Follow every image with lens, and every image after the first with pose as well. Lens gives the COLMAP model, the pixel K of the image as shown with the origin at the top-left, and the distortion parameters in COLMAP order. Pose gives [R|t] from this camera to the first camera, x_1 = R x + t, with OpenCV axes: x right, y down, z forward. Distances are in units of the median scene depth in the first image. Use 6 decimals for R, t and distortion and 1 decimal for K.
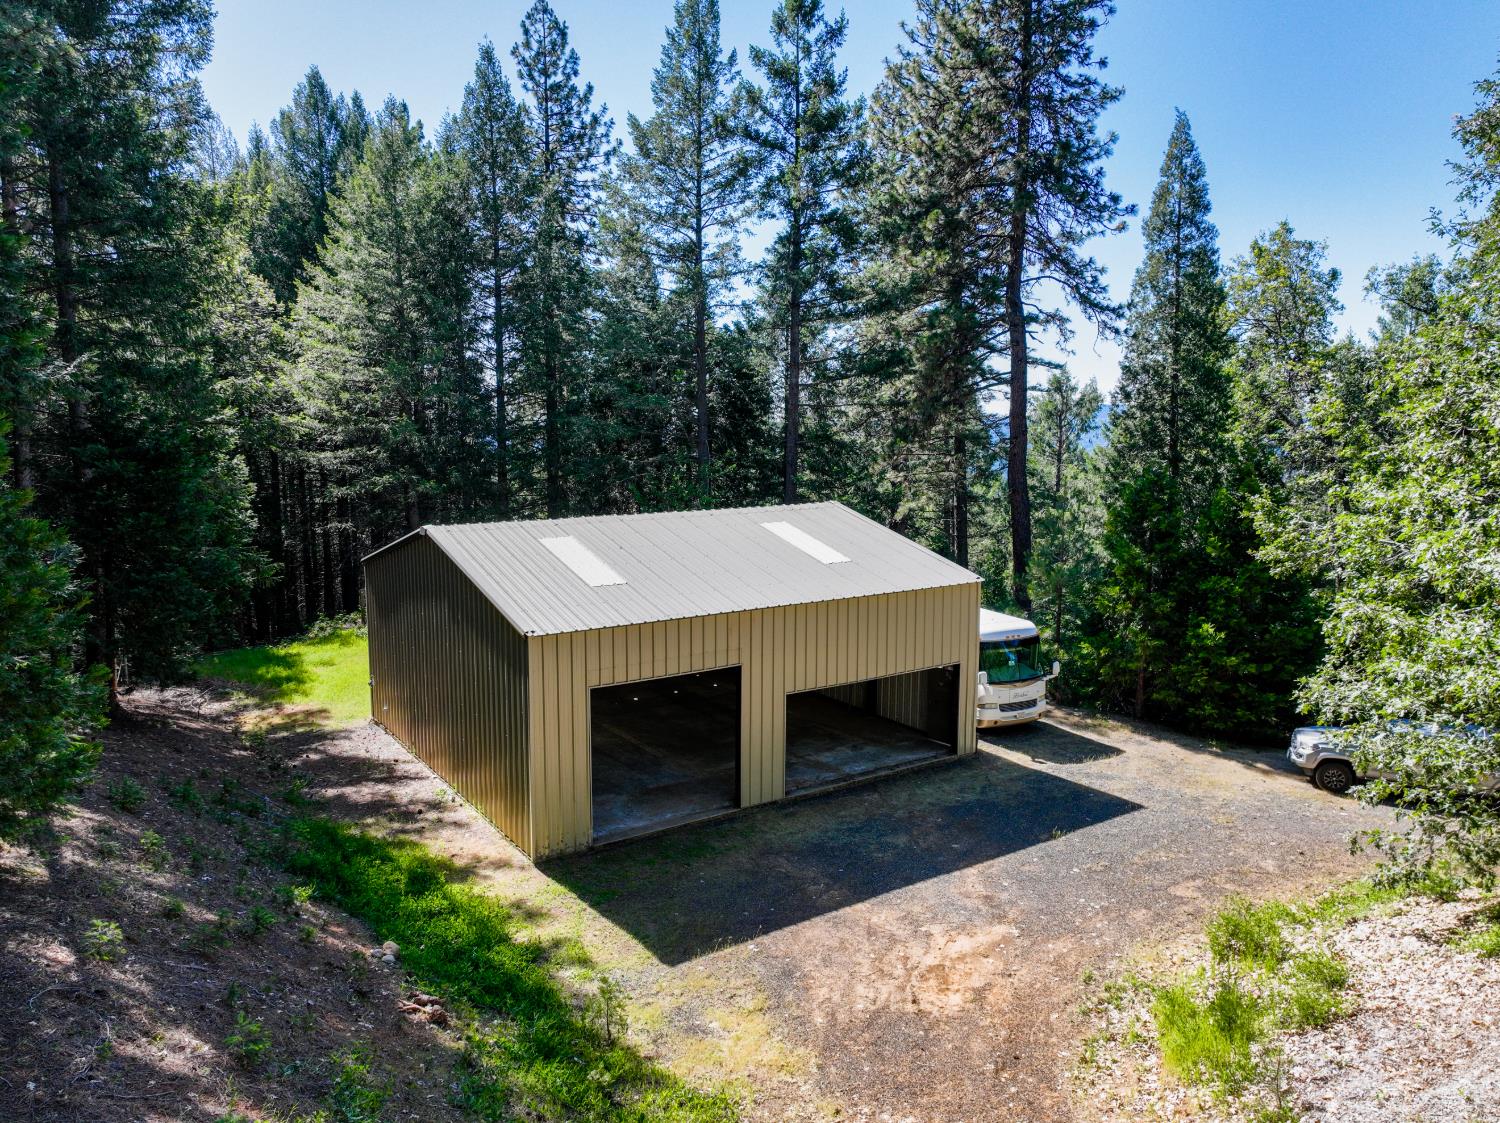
lens RADIAL K [[1056.9, 0, 748.0], [0, 1056.9, 560.6], [0, 0, 1]] dist [0.000902, 0.012515]
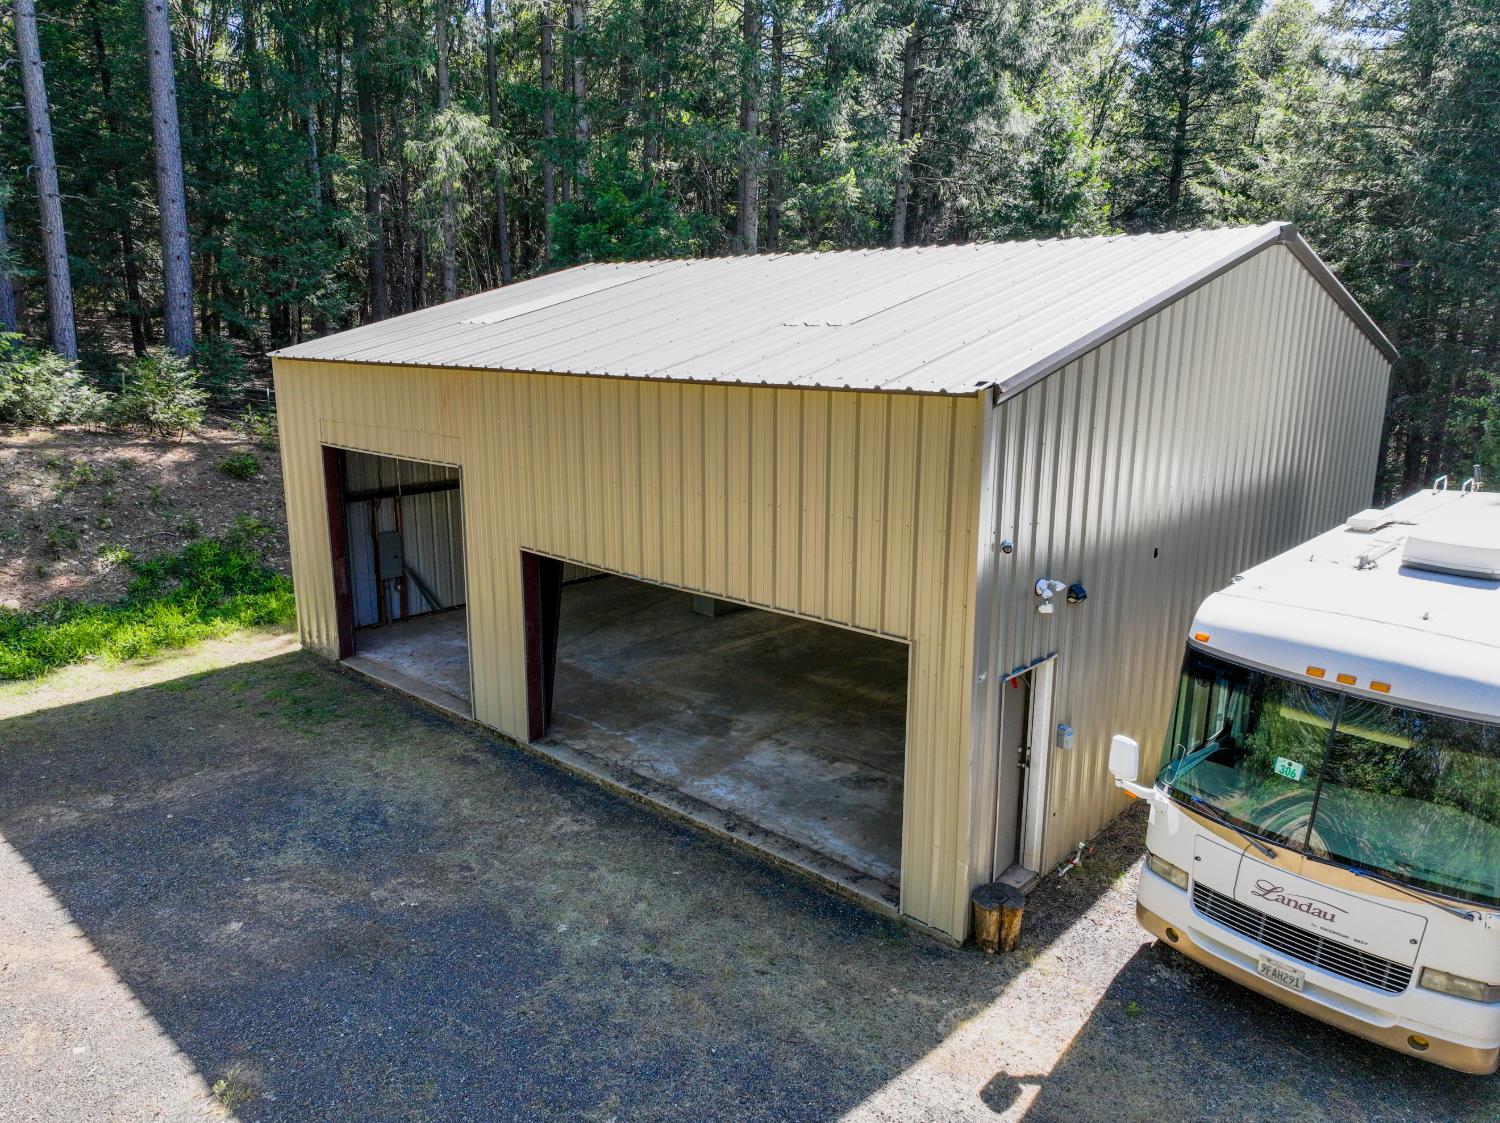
lens RADIAL K [[1056.9, 0, 748.0], [0, 1056.9, 560.6], [0, 0, 1]] dist [0.000902, 0.012515]
pose [[0.230973, 0.213436, -0.949261, 0.505220], [-0.135914, 0.973154, 0.185737, 0.019579], [0.963420, 0.086118, 0.253781, 0.893577]]
